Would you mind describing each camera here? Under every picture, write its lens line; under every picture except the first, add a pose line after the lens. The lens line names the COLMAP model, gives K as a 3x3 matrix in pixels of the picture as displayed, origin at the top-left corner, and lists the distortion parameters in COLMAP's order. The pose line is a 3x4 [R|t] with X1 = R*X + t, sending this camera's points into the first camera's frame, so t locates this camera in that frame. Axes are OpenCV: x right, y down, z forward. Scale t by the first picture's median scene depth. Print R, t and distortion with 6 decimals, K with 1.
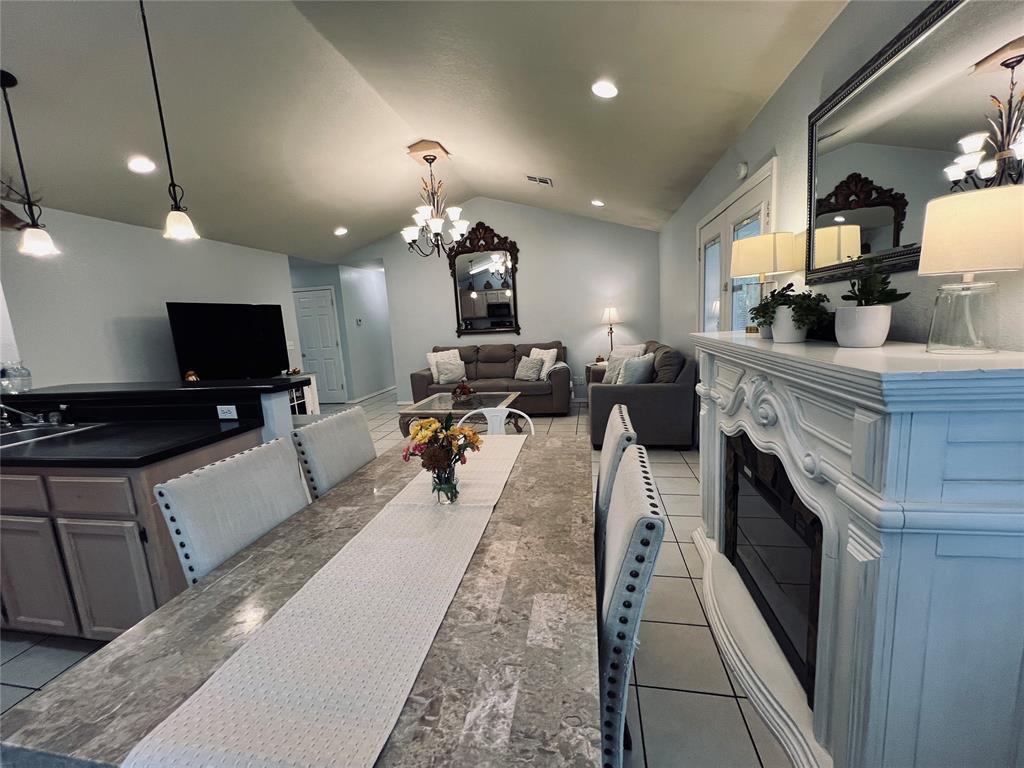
lens RADIAL K [[408.8, 0, 510.3], [0, 408.8, 383.2], [0, 0, 1]] dist [-0.000446, 0.000128]
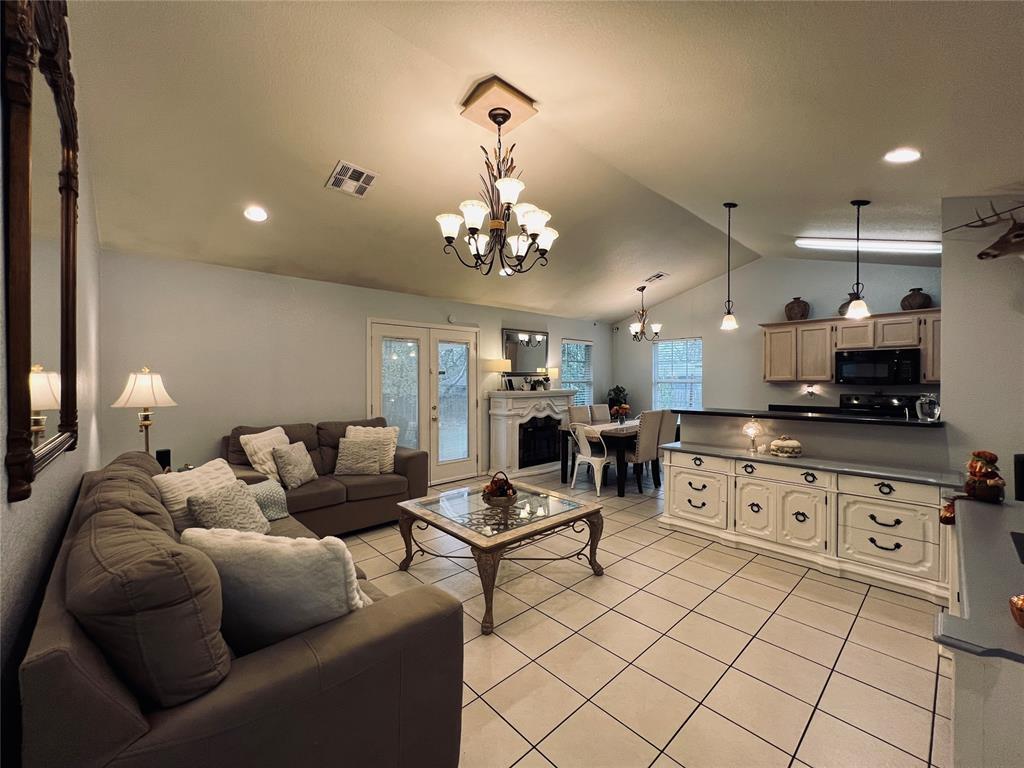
lens RADIAL K [[408.8, 0, 510.3], [0, 408.8, 383.2], [0, 0, 1]] dist [-0.000446, 0.000128]
pose [[-0.799694, 0.054445, 0.597934, -0.625602], [0.142823, 0.984544, 0.101368, -0.248792], [-0.583173, 0.166462, -0.795110, 1.745903]]
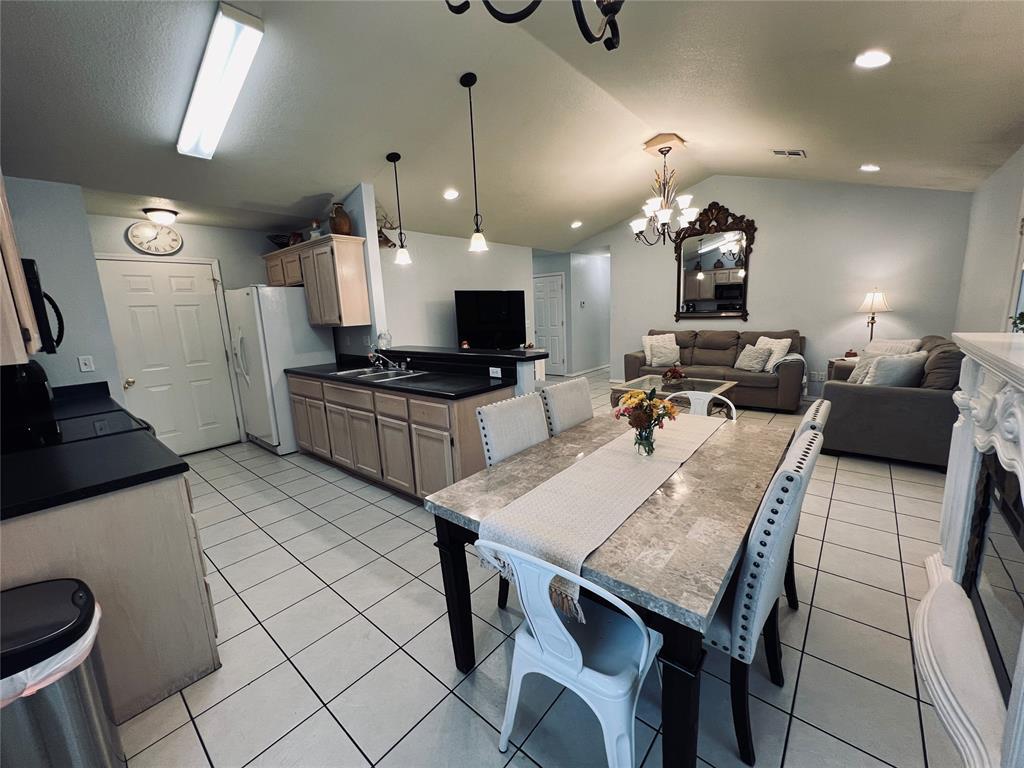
lens RADIAL K [[408.8, 0, 510.3], [0, 408.8, 383.2], [0, 0, 1]] dist [-0.000446, 0.000128]
pose [[0.870286, 0.107691, -0.480629, 0.028586], [-0.083638, 0.993945, 0.071261, 0.000956], [0.485393, -0.021819, 0.874024, -0.133566]]
